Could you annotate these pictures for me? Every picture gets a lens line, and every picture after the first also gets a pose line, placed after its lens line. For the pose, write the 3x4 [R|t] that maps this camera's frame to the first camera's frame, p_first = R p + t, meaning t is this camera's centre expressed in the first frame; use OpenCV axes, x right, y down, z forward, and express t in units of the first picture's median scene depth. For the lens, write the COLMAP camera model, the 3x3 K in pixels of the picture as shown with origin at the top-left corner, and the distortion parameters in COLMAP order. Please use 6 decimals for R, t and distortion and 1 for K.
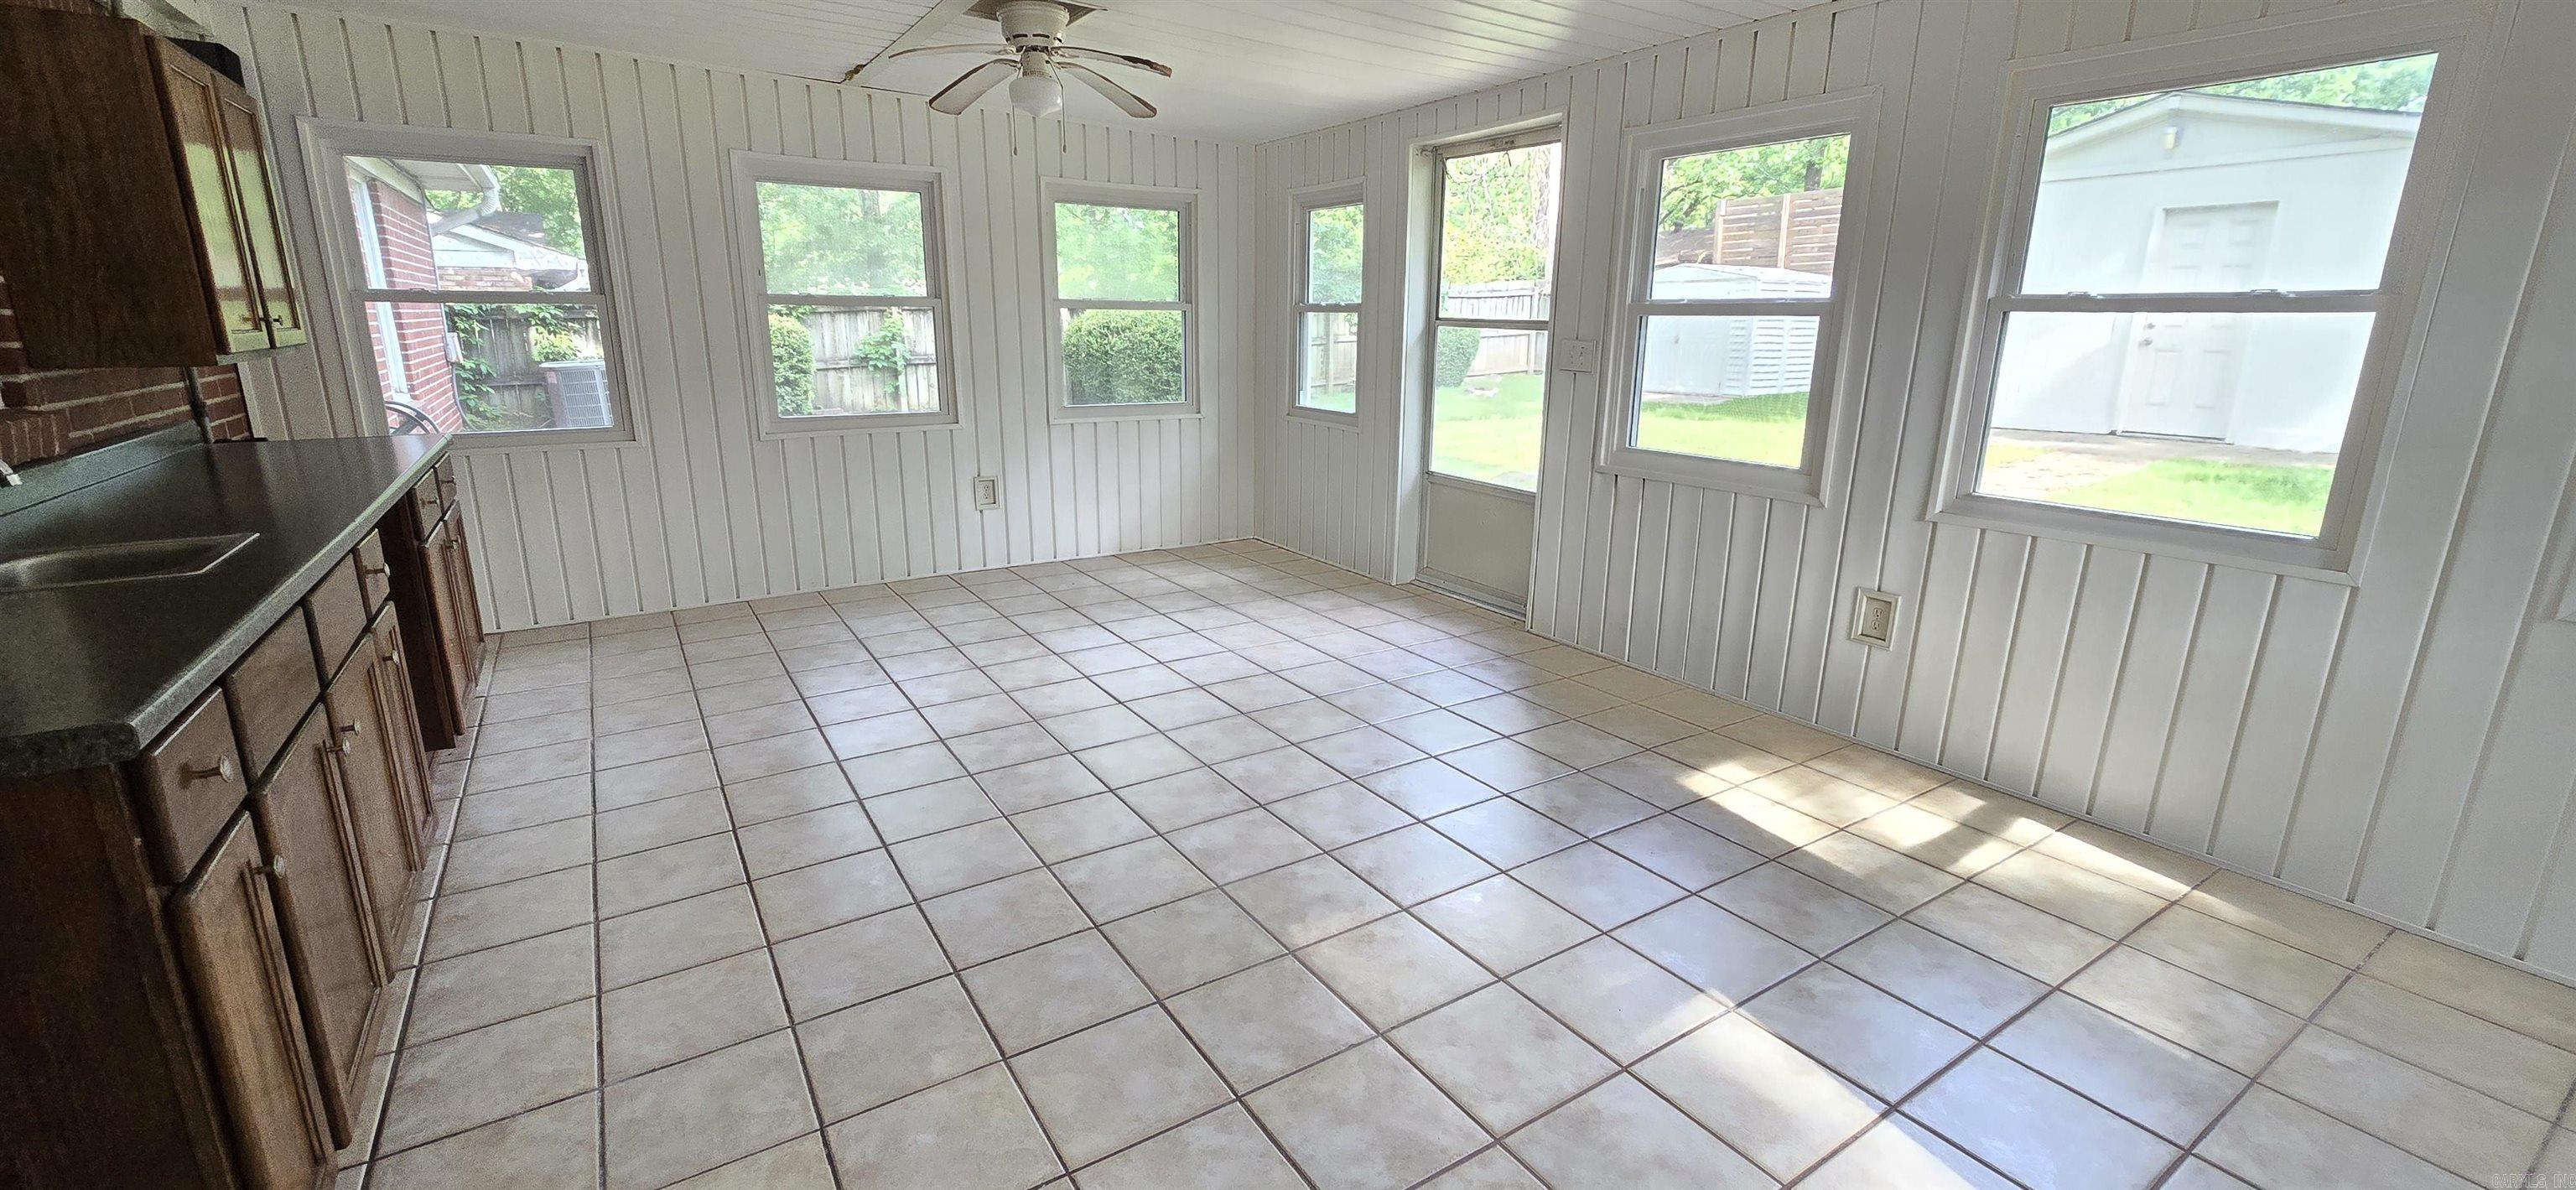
lens RADIAL K [[1047.7, 0, 1279.5], [0, 1047.7, 580.8], [0, 0, 1]] dist [-0.002451, -0.000367]
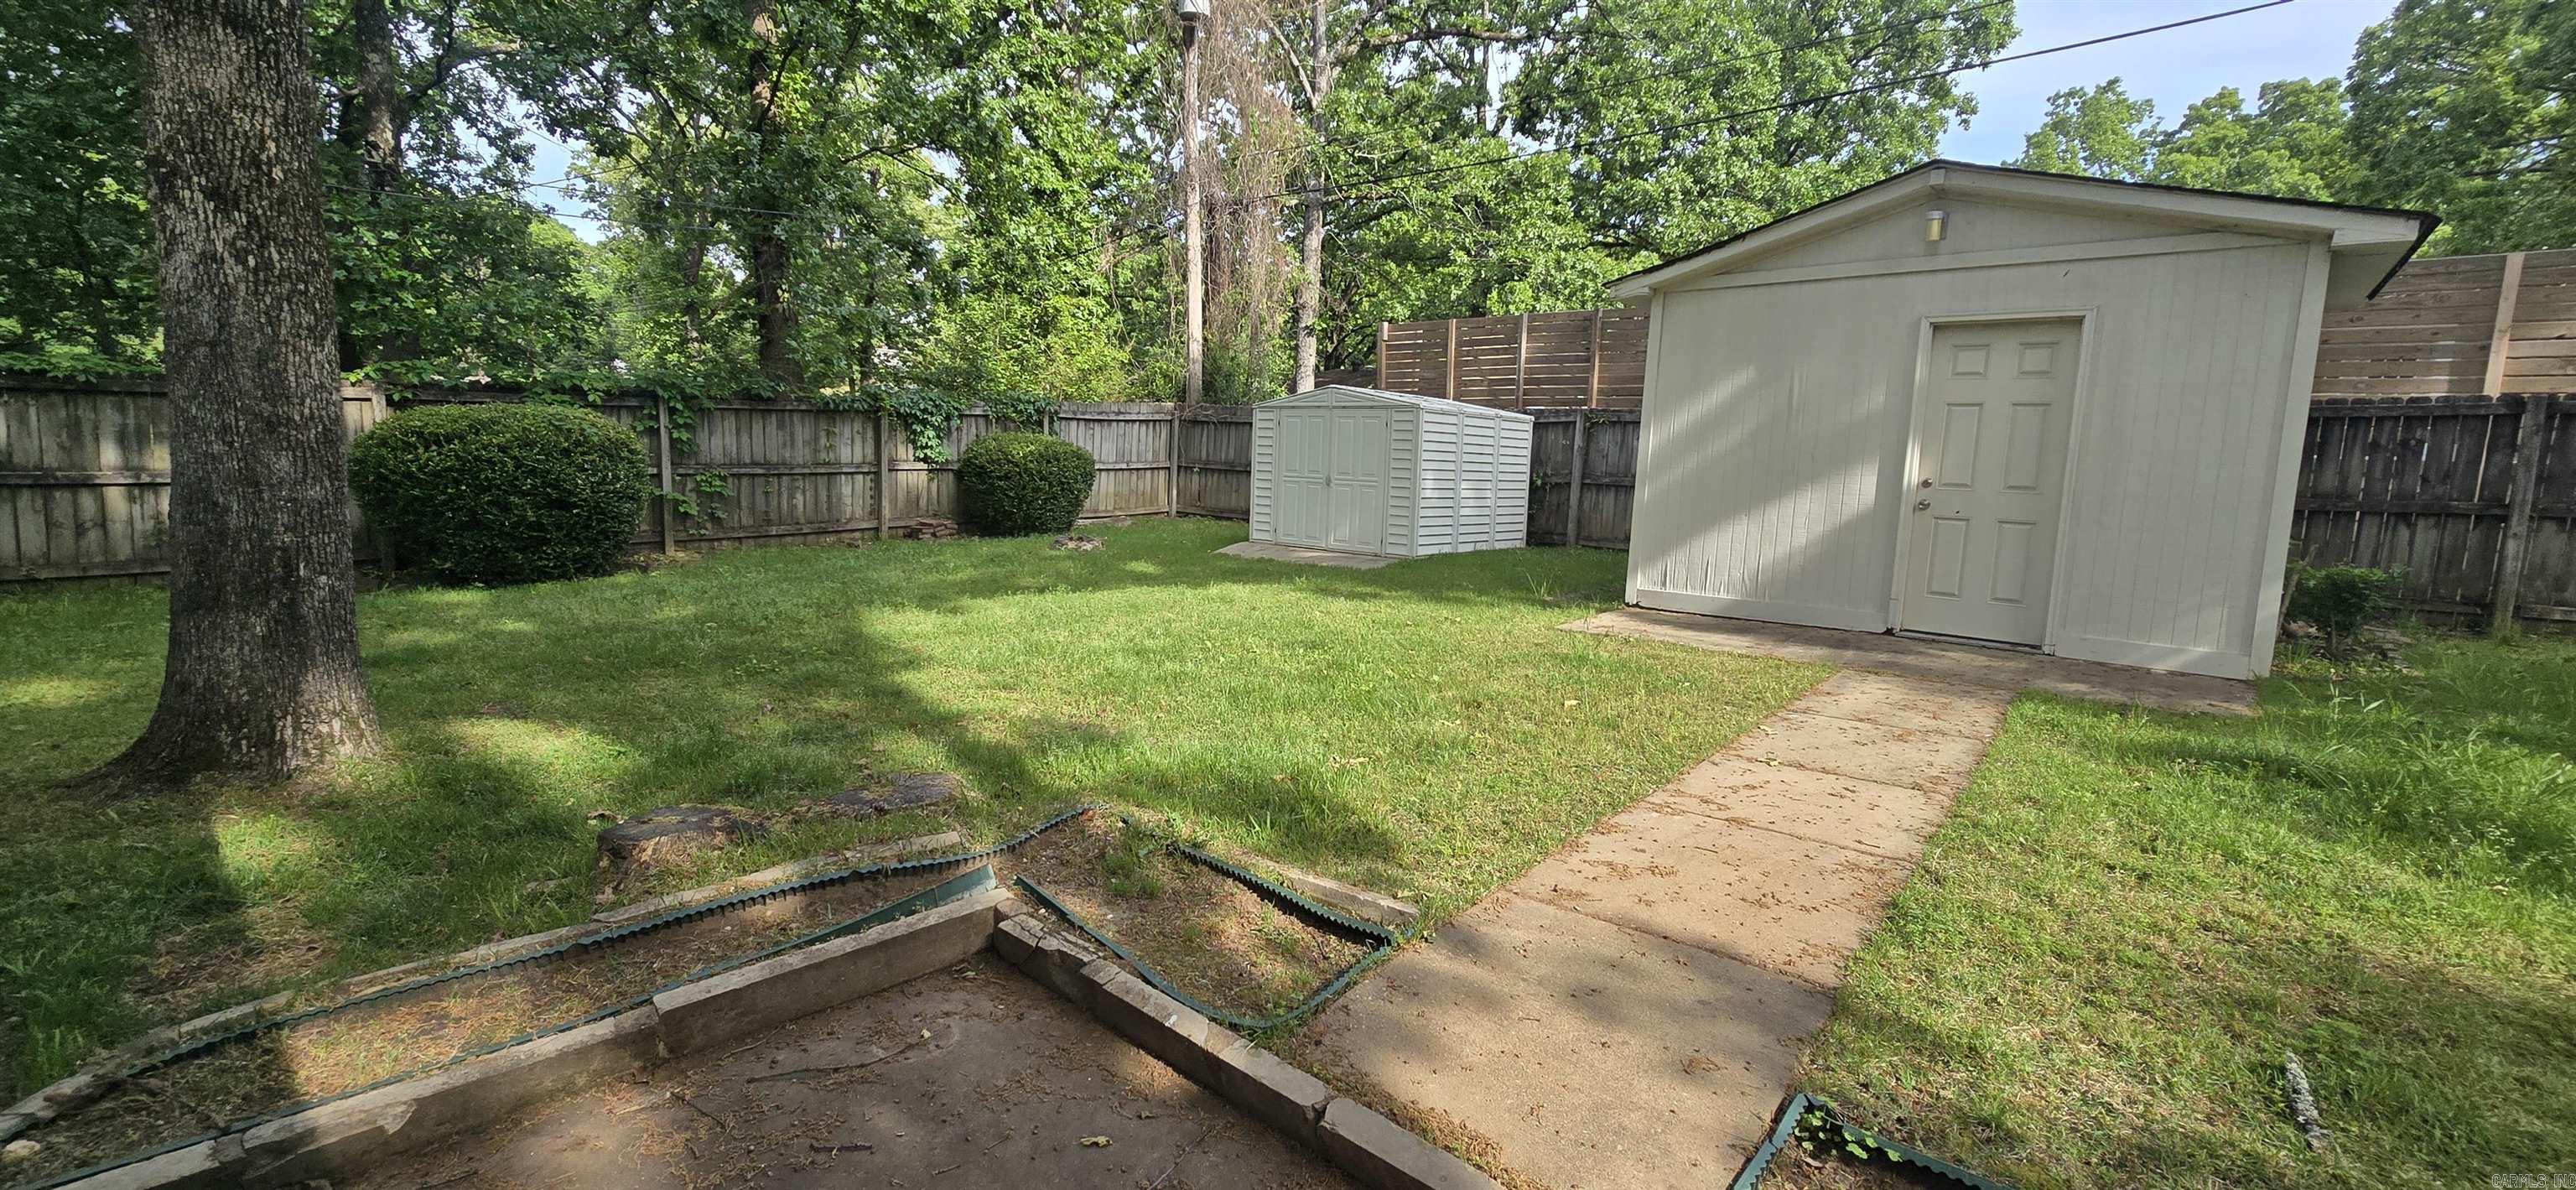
lens RADIAL K [[1047.7, 0, 1279.5], [0, 1047.7, 580.8], [0, 0, 1]] dist [-0.002451, -0.000367]
pose [[0.964183, 0.004480, 0.265200, 0.224275], [0.028105, 0.992503, -0.118947, -0.107218], [-0.263745, 0.122141, 0.956828, 0.448017]]
